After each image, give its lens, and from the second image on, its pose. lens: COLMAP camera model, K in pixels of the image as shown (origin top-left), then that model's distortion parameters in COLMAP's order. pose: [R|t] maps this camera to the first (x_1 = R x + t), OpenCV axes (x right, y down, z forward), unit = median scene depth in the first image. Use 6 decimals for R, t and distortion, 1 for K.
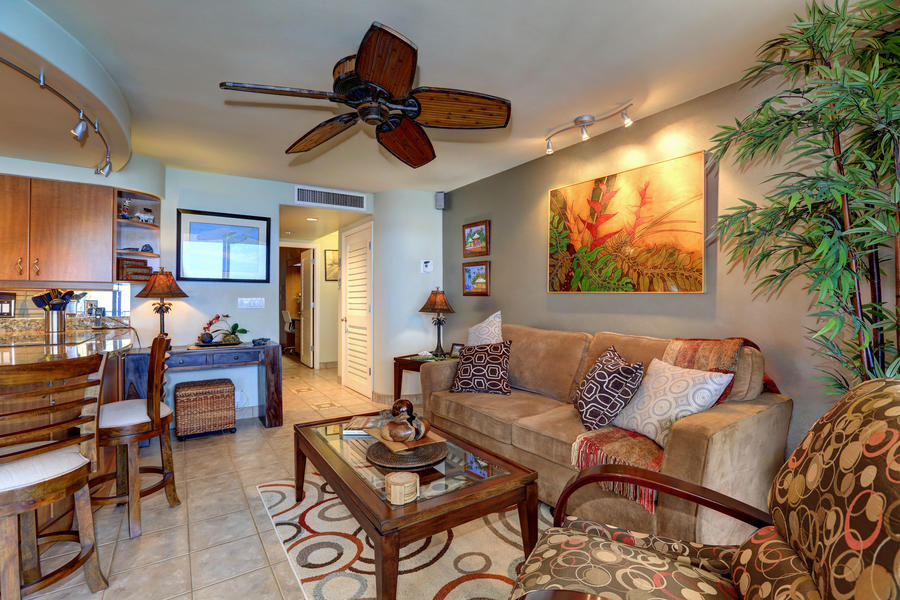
lens RADIAL K [[396.8, 0, 450.5], [0, 396.8, 294.7], [0, 0, 1]] dist [0.000055, 0.000621]
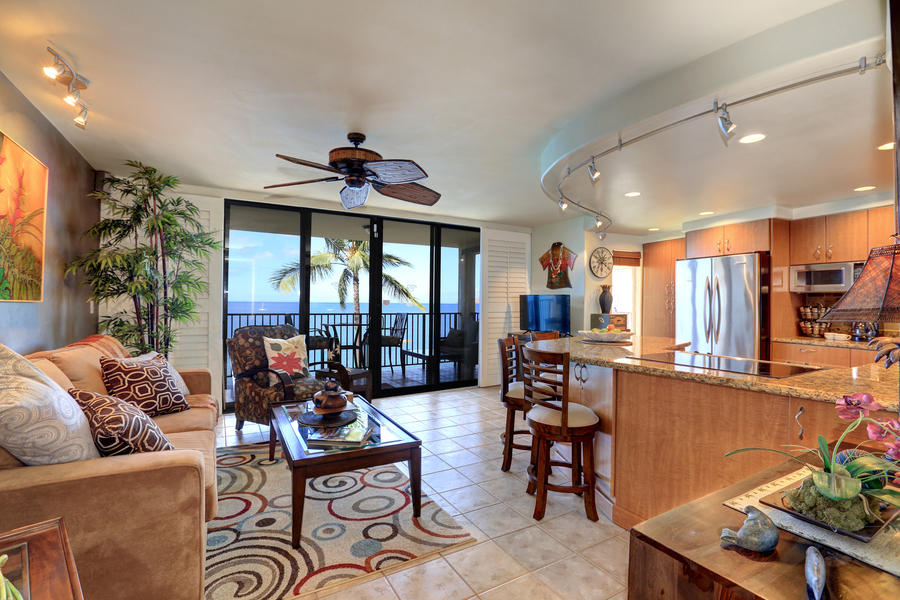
lens RADIAL K [[408.2, 0, 450.0], [0, 408.2, 300.0], [0, 0, 1]] dist [-0.000245, 0.000170]
pose [[-0.995699, -0.007480, 0.092349, -0.644518], [-0.008397, 0.999919, -0.009546, -0.002548], [-0.092270, -0.010281, -0.995681, 2.329763]]
